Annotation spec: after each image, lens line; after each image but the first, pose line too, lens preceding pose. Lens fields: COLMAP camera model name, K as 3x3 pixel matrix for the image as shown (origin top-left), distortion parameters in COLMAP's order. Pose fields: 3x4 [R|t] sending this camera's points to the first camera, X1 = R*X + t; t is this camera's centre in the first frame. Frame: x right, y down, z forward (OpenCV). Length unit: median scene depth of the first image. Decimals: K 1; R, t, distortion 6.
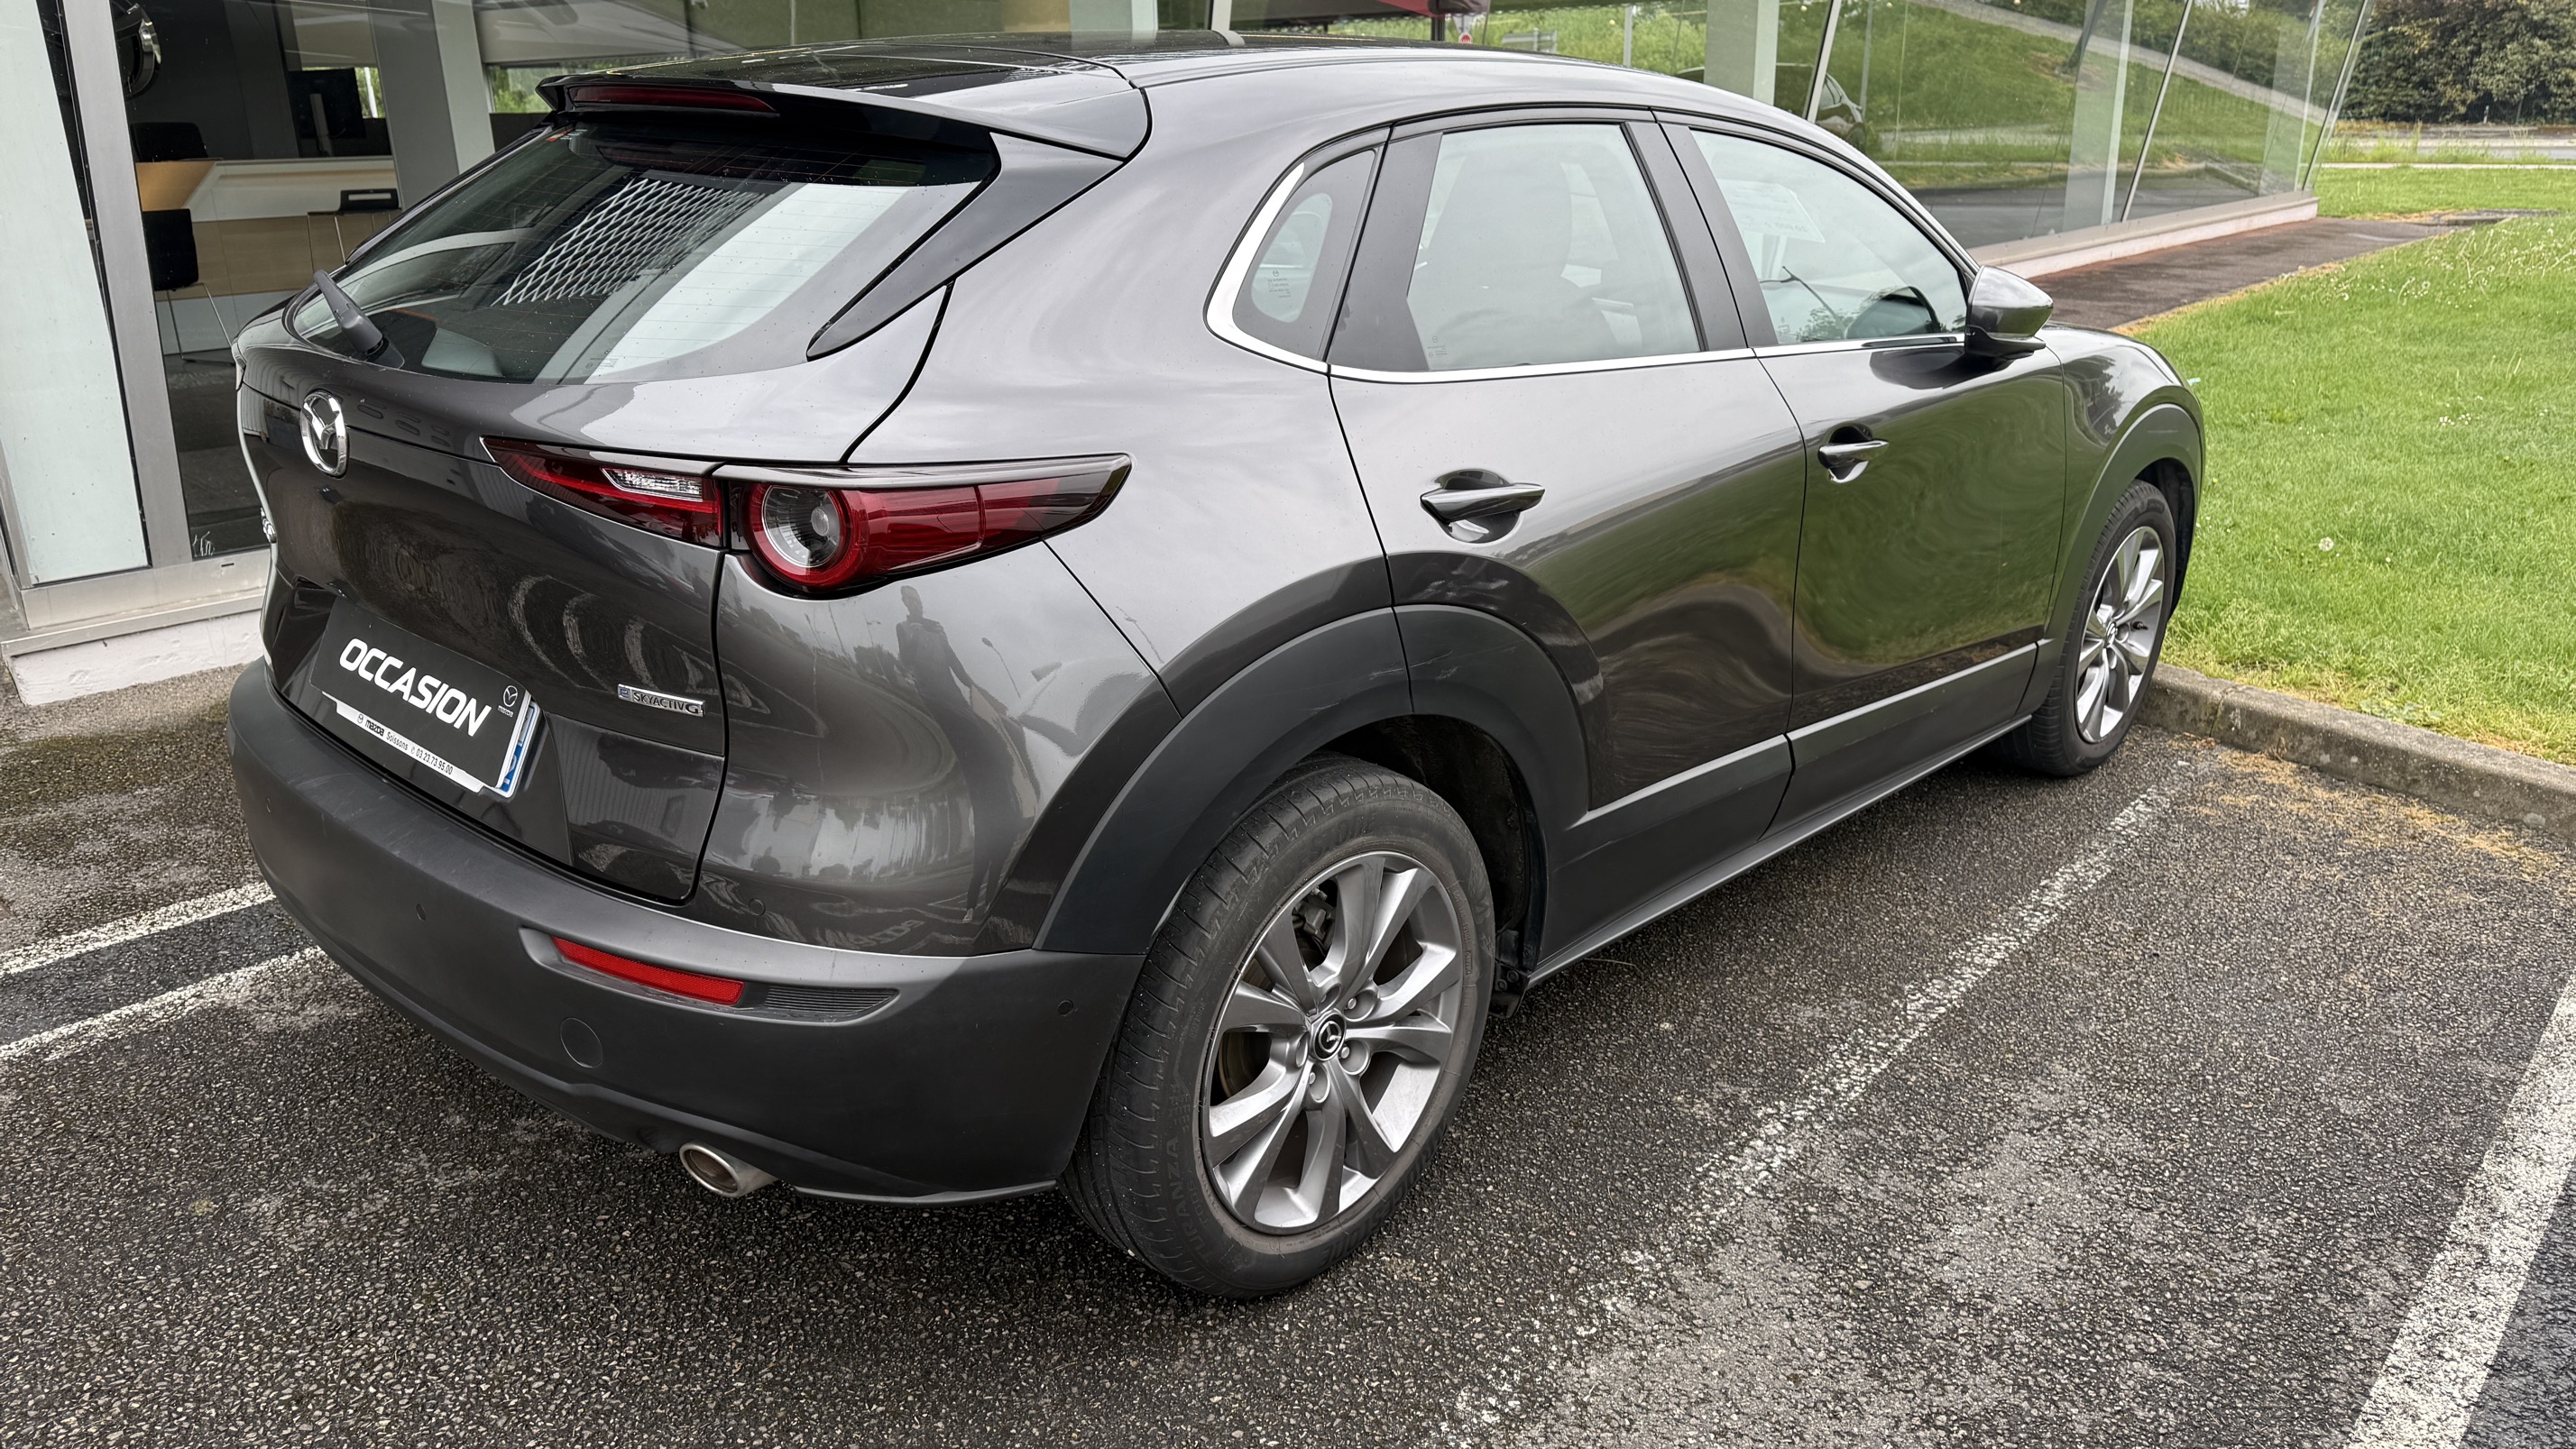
lens RADIAL K [[1814.4, 0, 1288.0], [0, 1814.4, 724.5], [0, 0, 1]] dist [0.104632, -0.127293]
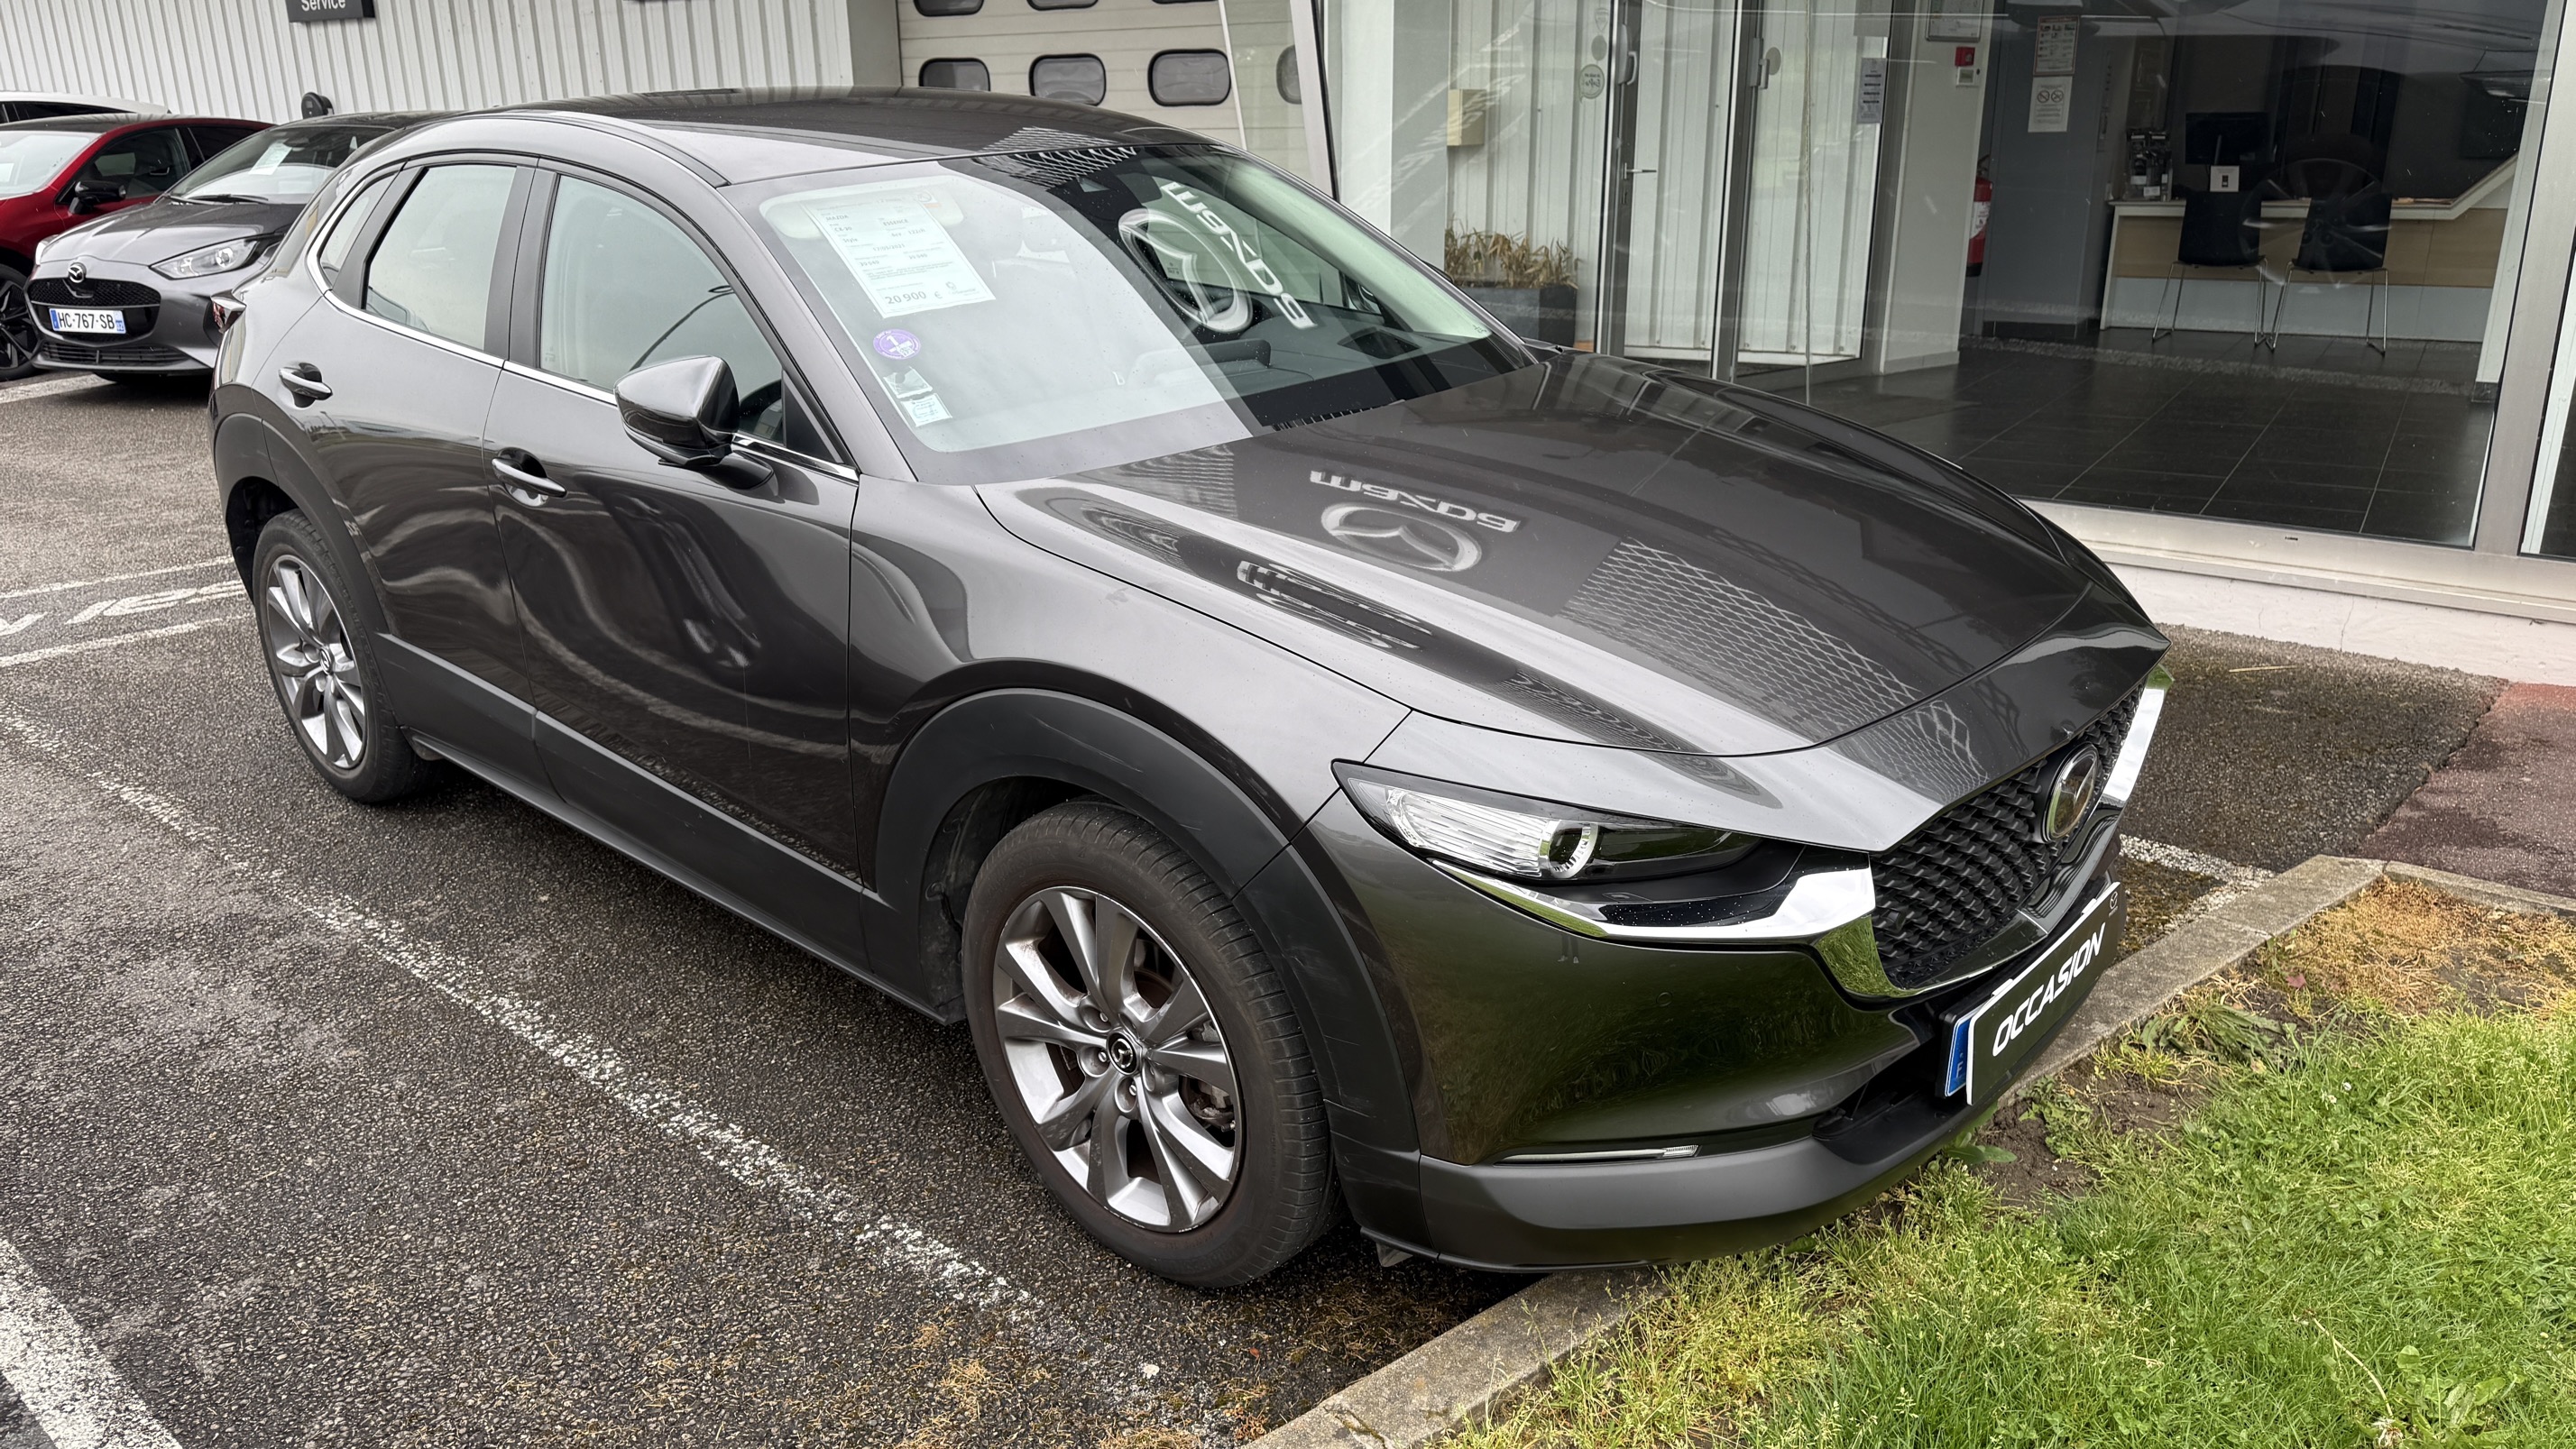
lens RADIAL K [[1814.4, 0, 1288.0], [0, 1814.4, 724.5], [0, 0, 1]] dist [0.104632, -0.127293]
pose [[-0.007162, 0.326774, -0.945076, 1.480751], [-0.301745, 0.900339, 0.313592, -0.530707], [0.953362, 0.287418, 0.092154, 1.471922]]
